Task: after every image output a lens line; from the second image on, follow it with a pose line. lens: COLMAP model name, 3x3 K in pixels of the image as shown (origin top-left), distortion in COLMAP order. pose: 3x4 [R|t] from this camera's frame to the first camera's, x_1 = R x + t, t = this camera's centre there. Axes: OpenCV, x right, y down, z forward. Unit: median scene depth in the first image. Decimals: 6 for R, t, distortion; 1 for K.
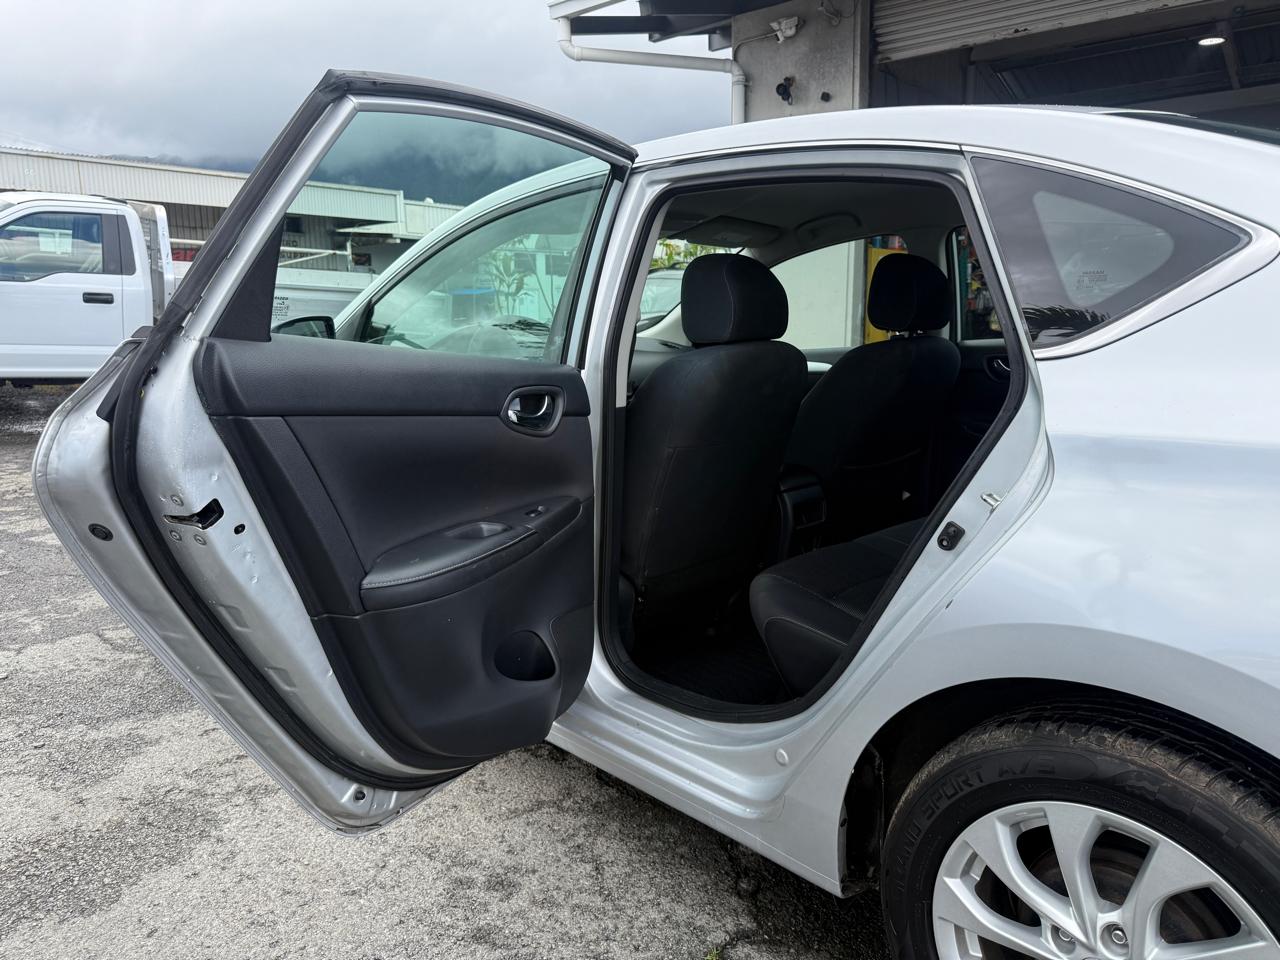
lens RADIAL K [[918.9, 0, 639.4], [0, 918.9, 473.3], [0, 0, 1]] dist [0.004904, -0.009725]
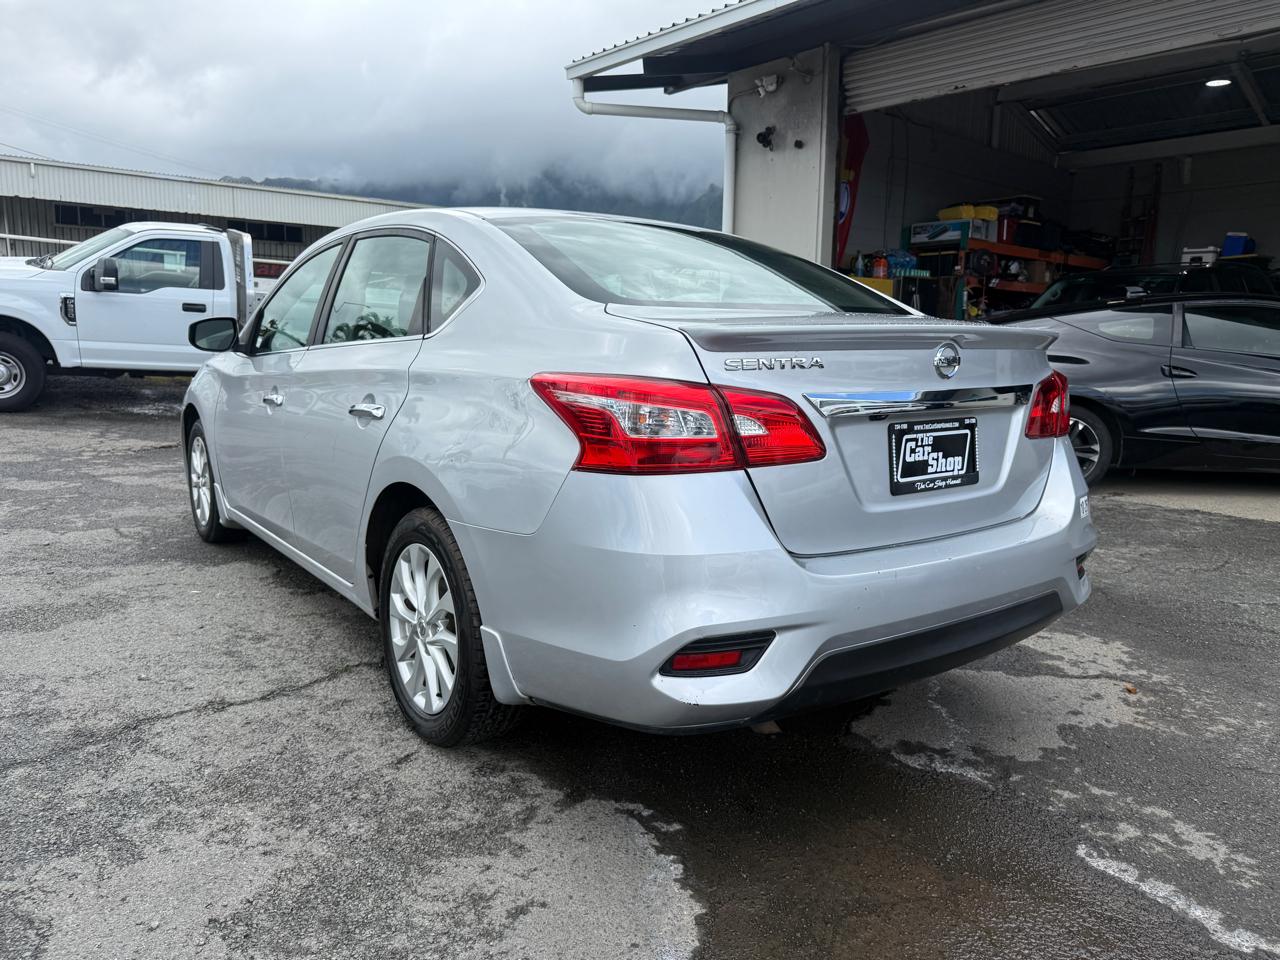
lens RADIAL K [[918.9, 0, 639.4], [0, 918.9, 473.3], [0, 0, 1]] dist [0.004904, -0.009725]
pose [[0.990226, 0.042195, -0.132938, 0.175649], [-0.045187, 0.998787, -0.019568, 0.029444], [0.131951, 0.025384, 0.990931, -0.145122]]
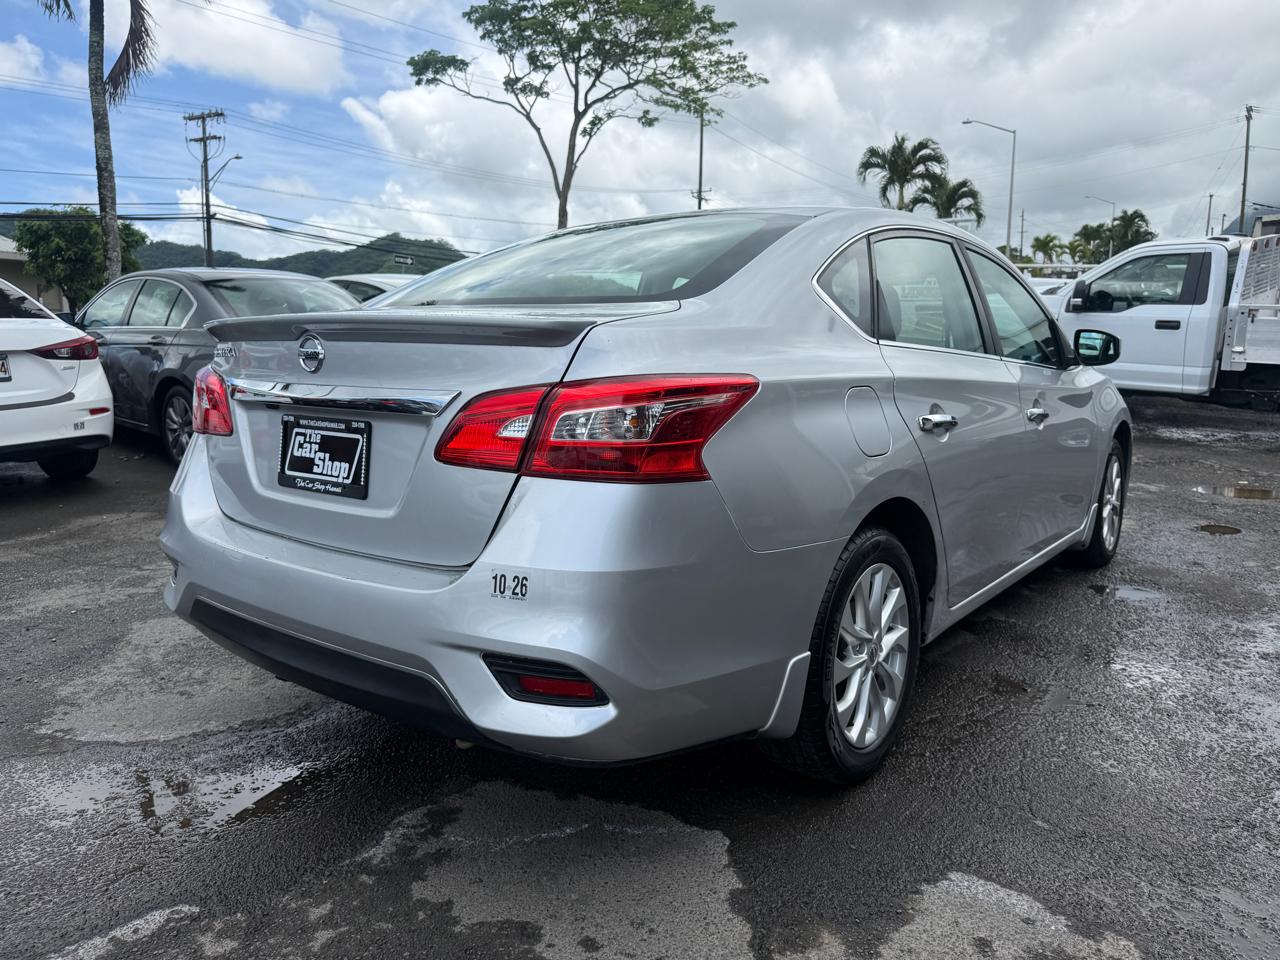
lens RADIAL K [[918.9, 0, 639.4], [0, 918.9, 473.3], [0, 0, 1]] dist [0.004904, -0.009725]
pose [[0.161873, 0.148561, -0.975565, 0.466092], [-0.180644, 0.976359, 0.118708, -0.022364], [0.970136, 0.157015, 0.184883, 0.153302]]
